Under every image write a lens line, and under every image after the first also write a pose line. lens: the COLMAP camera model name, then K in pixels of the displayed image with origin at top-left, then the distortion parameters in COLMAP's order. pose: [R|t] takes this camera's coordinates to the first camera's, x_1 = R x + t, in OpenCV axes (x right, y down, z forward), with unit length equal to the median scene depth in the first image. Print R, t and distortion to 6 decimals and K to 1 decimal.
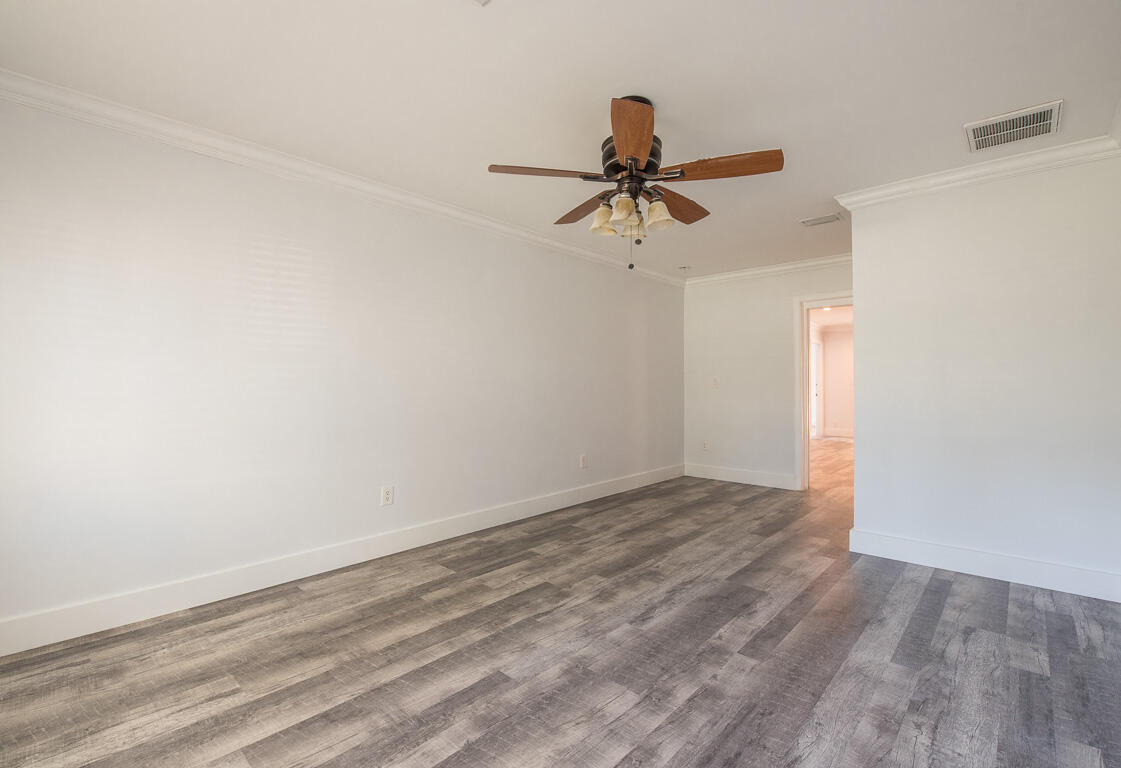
lens RADIAL K [[516.3, 0, 564.9], [0, 516.3, 381.3], [0, 0, 1]] dist [-0.004263, -0.005617]
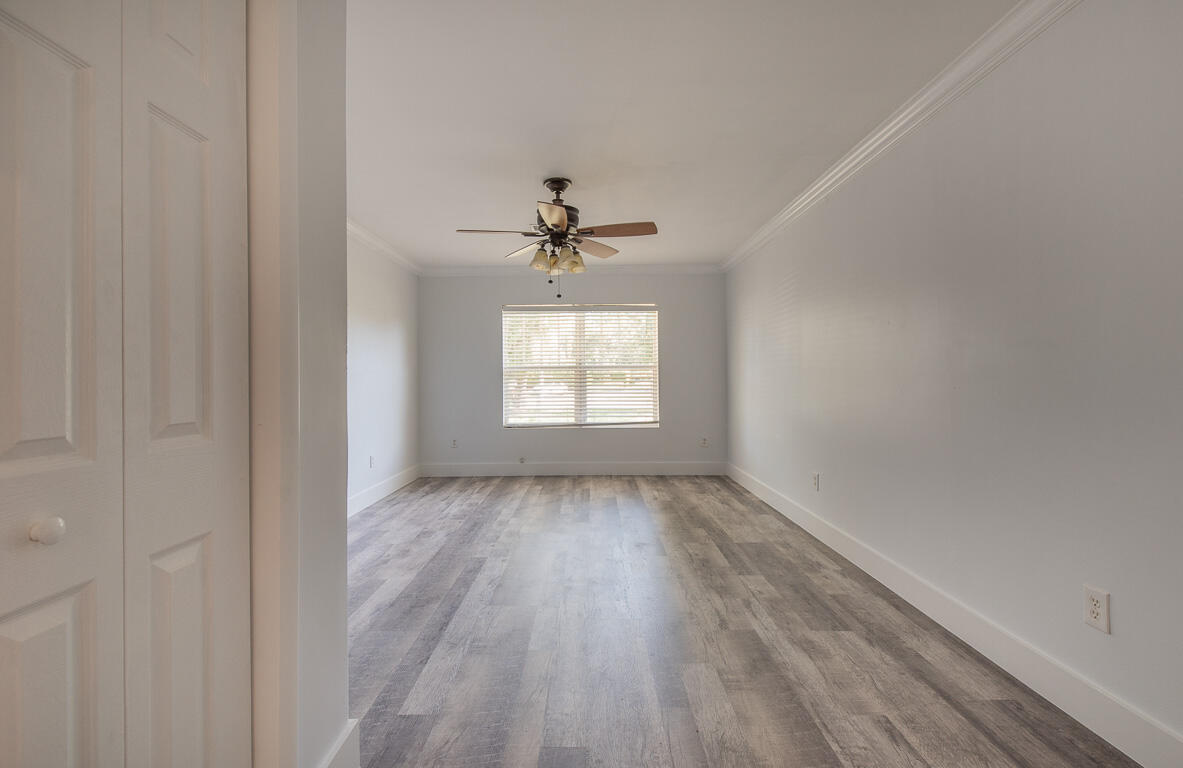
lens RADIAL K [[516.9, 0, 595.6], [0, 516.9, 377.6], [0, 0, 1]] dist [-0.004052, -0.001774]
pose [[-0.738183, 0.007629, -0.674557, 0.936611], [0.014668, 0.999881, -0.004743, 0.008921], [0.674441, -0.013396, -0.738208, 1.959570]]
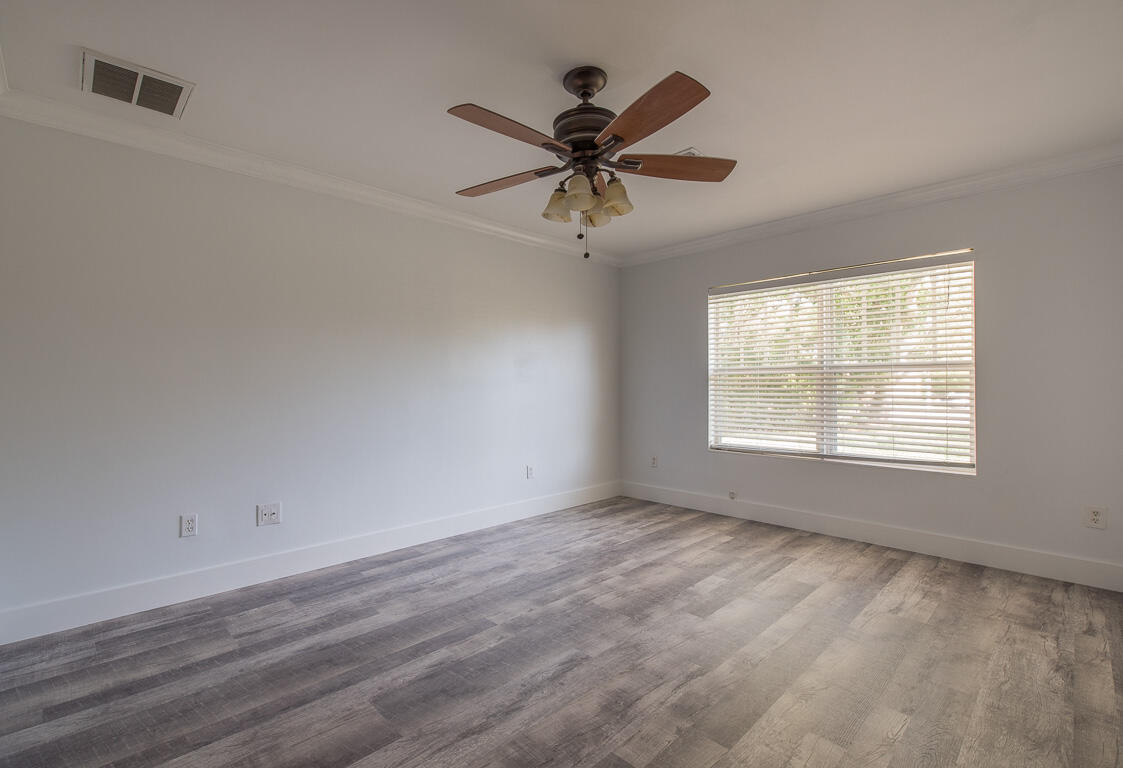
lens RADIAL K [[517.3, 0, 528.1], [0, 517.3, 383.3], [0, 0, 1]] dist [-0.004263, -0.005617]
pose [[-0.996819, 0.003319, 0.079636, 0.147650], [0.002460, 0.999938, -0.010881, 0.011051], [-0.079667, -0.010651, -0.996765, 1.774546]]
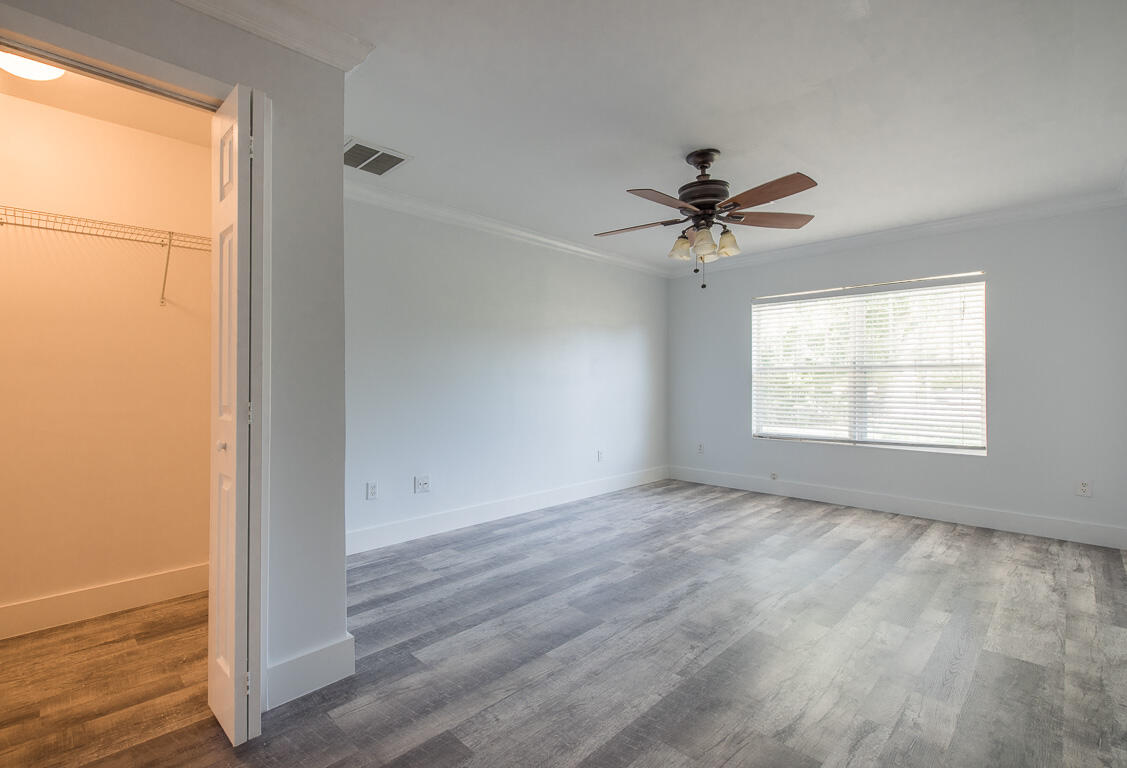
lens RADIAL K [[519.1, 0, 515.3], [0, 519.1, 376.9], [0, 0, 1]] dist [-0.004263, -0.005617]
pose [[-0.996268, 0.001288, 0.086301, 0.435549], [-0.000045, 0.999881, -0.015436, 0.012284], [-0.086311, -0.015383, -0.996150, 2.101920]]
